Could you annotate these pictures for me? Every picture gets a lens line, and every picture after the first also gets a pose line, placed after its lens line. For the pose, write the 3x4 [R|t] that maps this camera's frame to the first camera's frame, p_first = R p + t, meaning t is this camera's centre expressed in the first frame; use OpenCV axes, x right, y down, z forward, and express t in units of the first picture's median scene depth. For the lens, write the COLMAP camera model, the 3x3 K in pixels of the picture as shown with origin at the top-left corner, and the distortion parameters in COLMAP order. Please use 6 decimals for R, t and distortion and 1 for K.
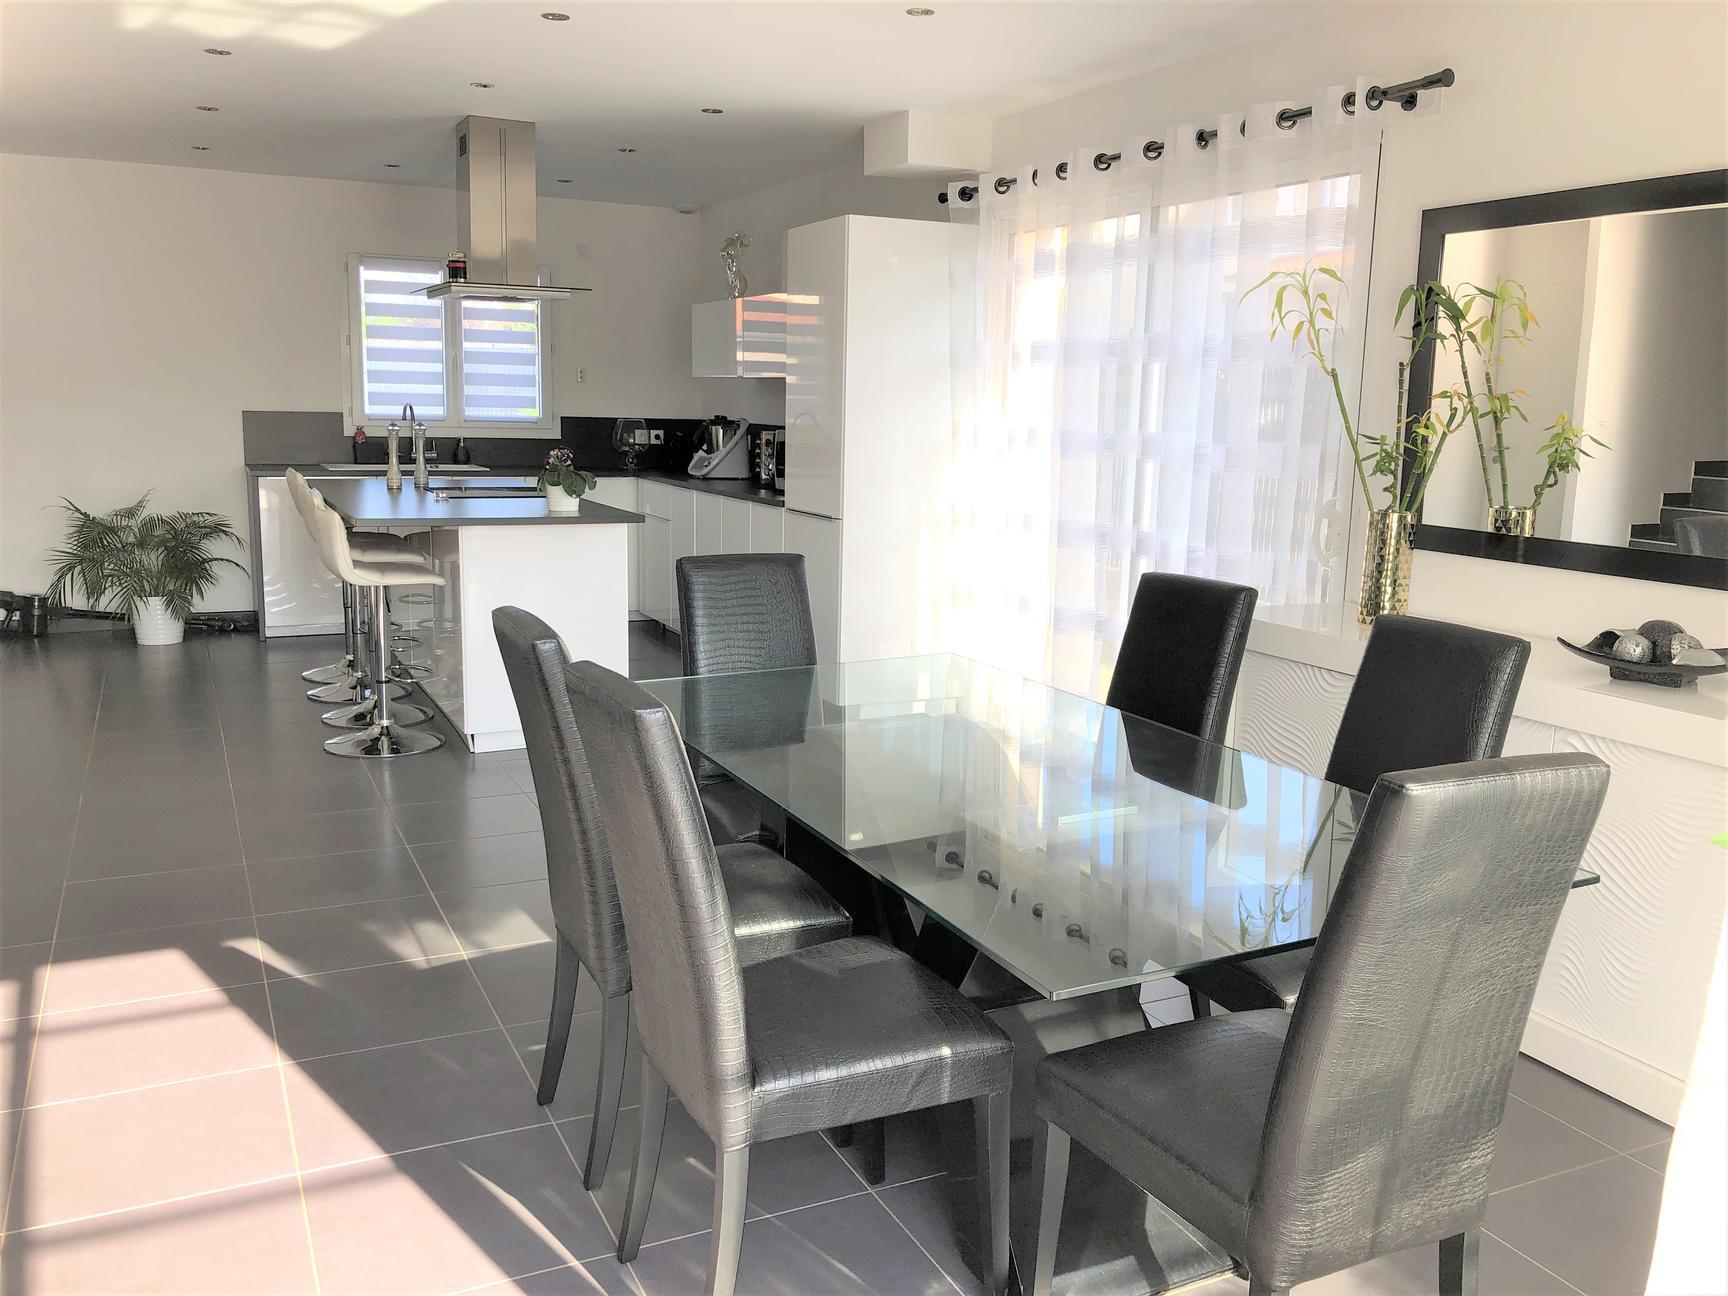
lens RADIAL K [[1427.9, 0, 859.7], [0, 1427.9, 647.9], [0, 0, 1]] dist [0.041629, -0.052391]
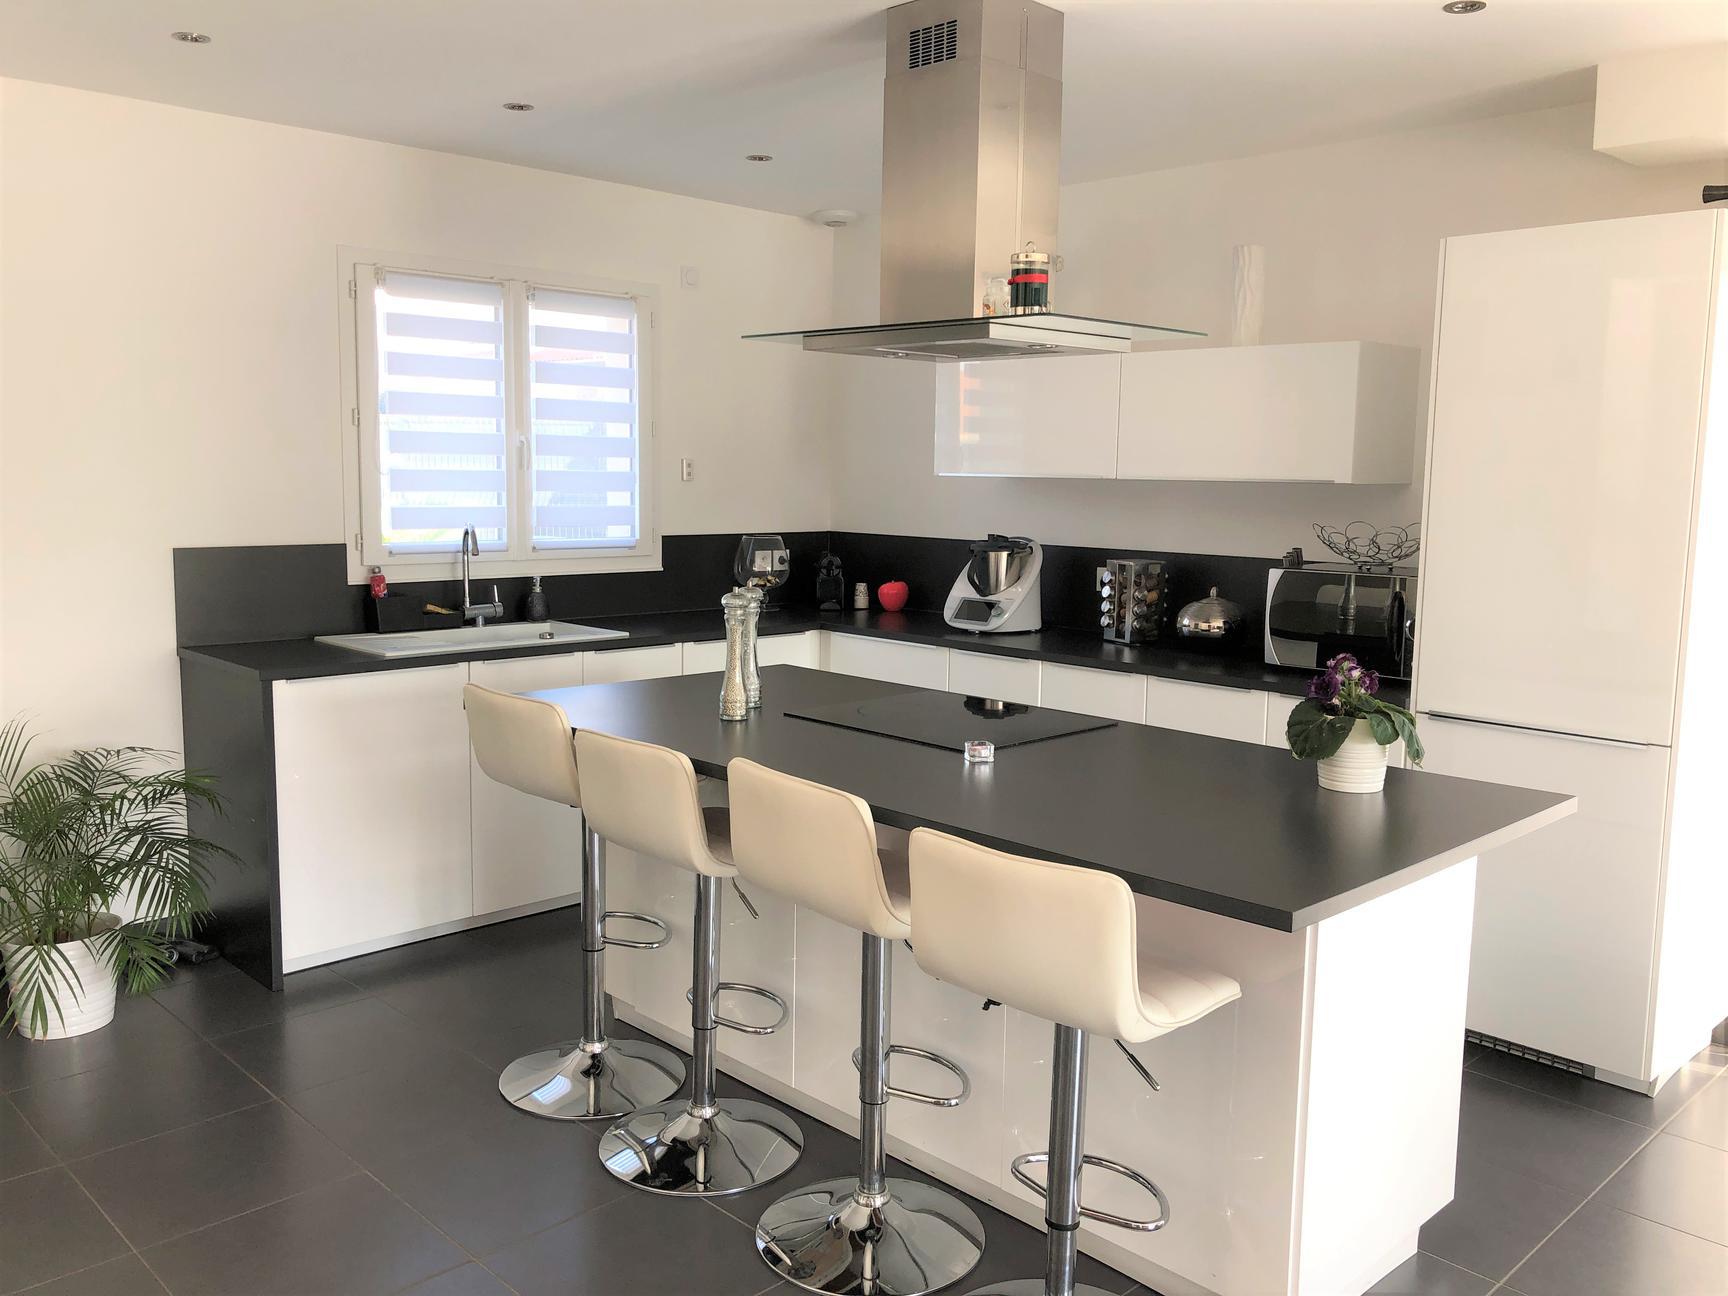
lens RADIAL K [[1427.9, 0, 859.7], [0, 1427.9, 647.9], [0, 0, 1]] dist [0.041629, -0.052391]
pose [[0.945144, -0.050696, 0.322697, -0.368817], [0.063967, 0.997481, -0.030646, -0.096874], [-0.320331, 0.049607, 0.946006, 0.419899]]
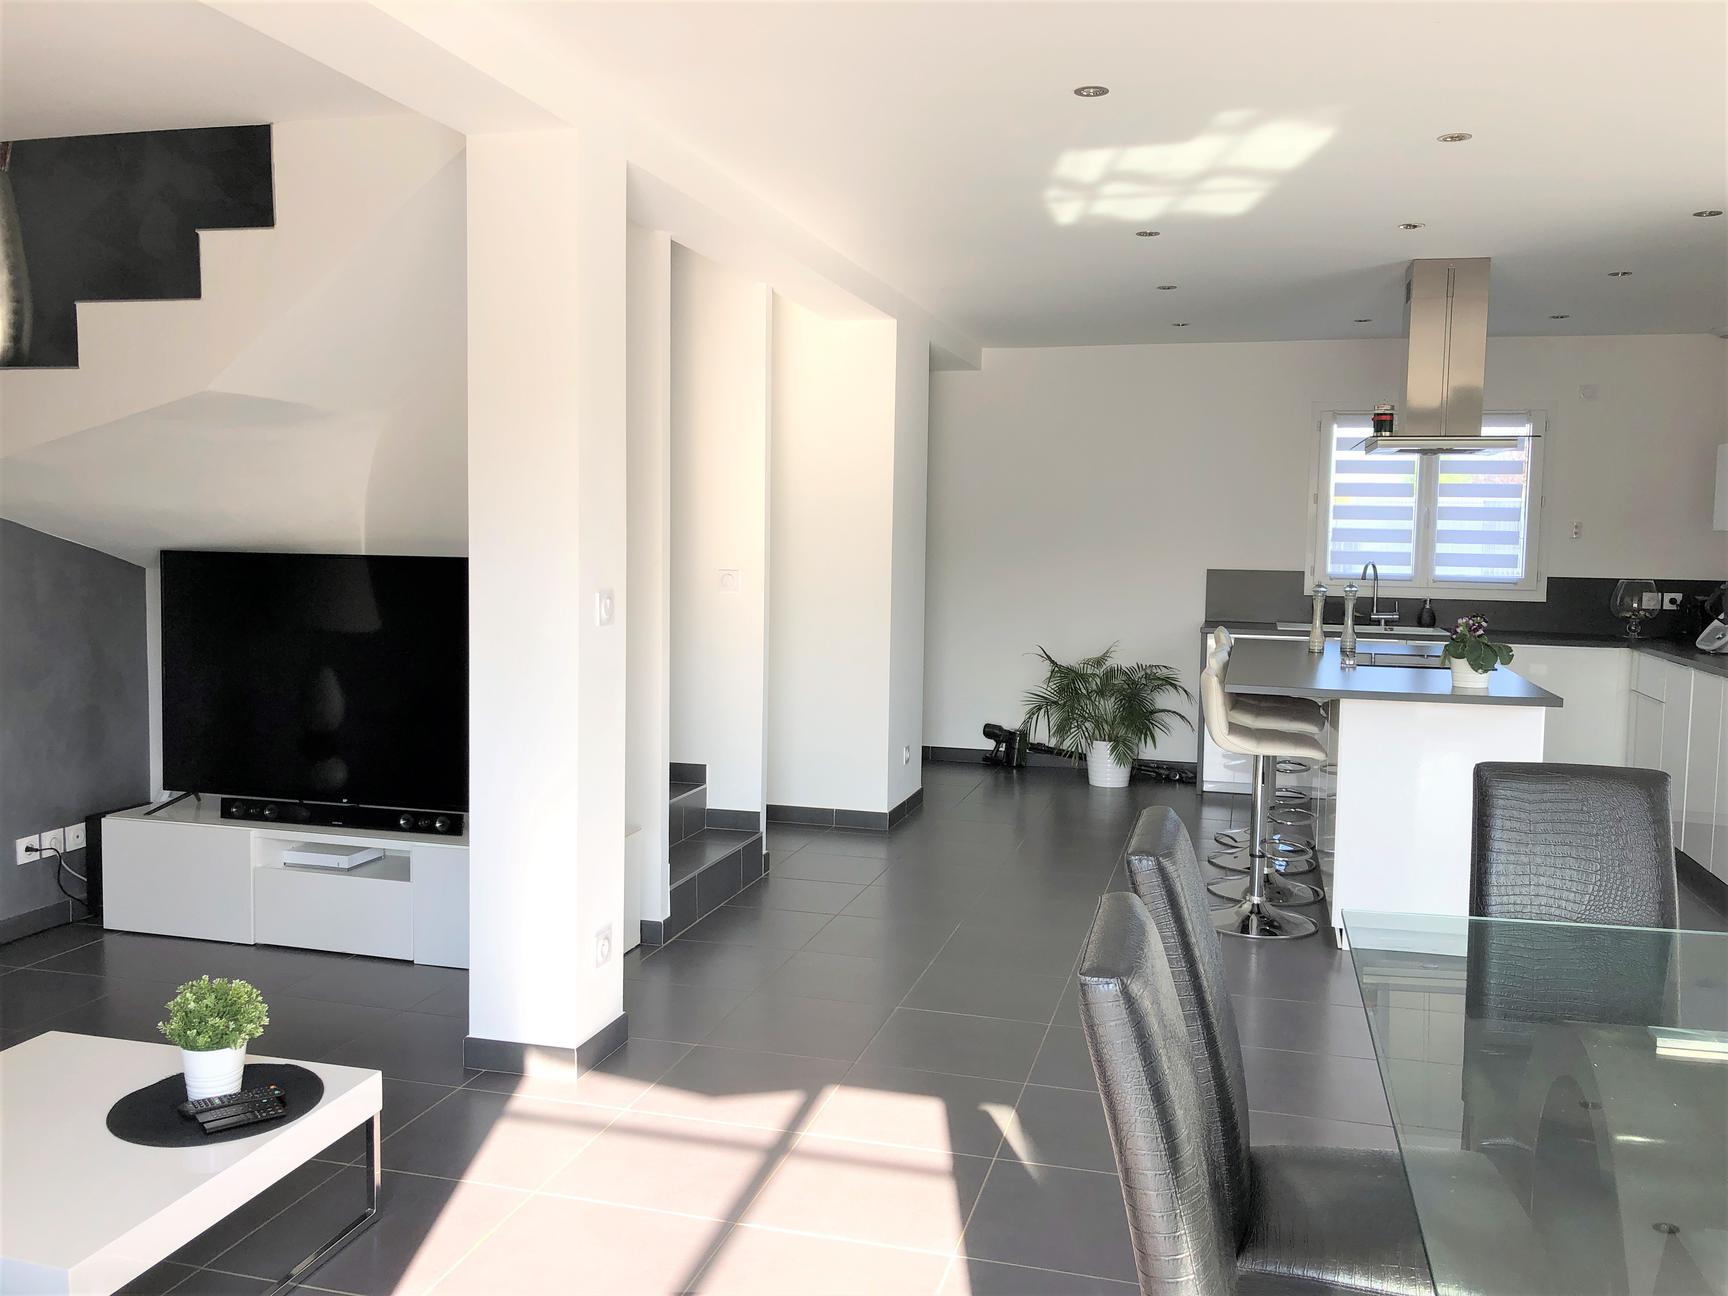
lens RADIAL K [[1427.9, 0, 859.7], [0, 1427.9, 647.9], [0, 0, 1]] dist [0.041629, -0.052391]
pose [[0.753993, 0.045972, -0.655272, 0.058756], [-0.114411, 0.991491, -0.062088, -0.016876], [0.646842, 0.121784, 0.752837, 0.073573]]
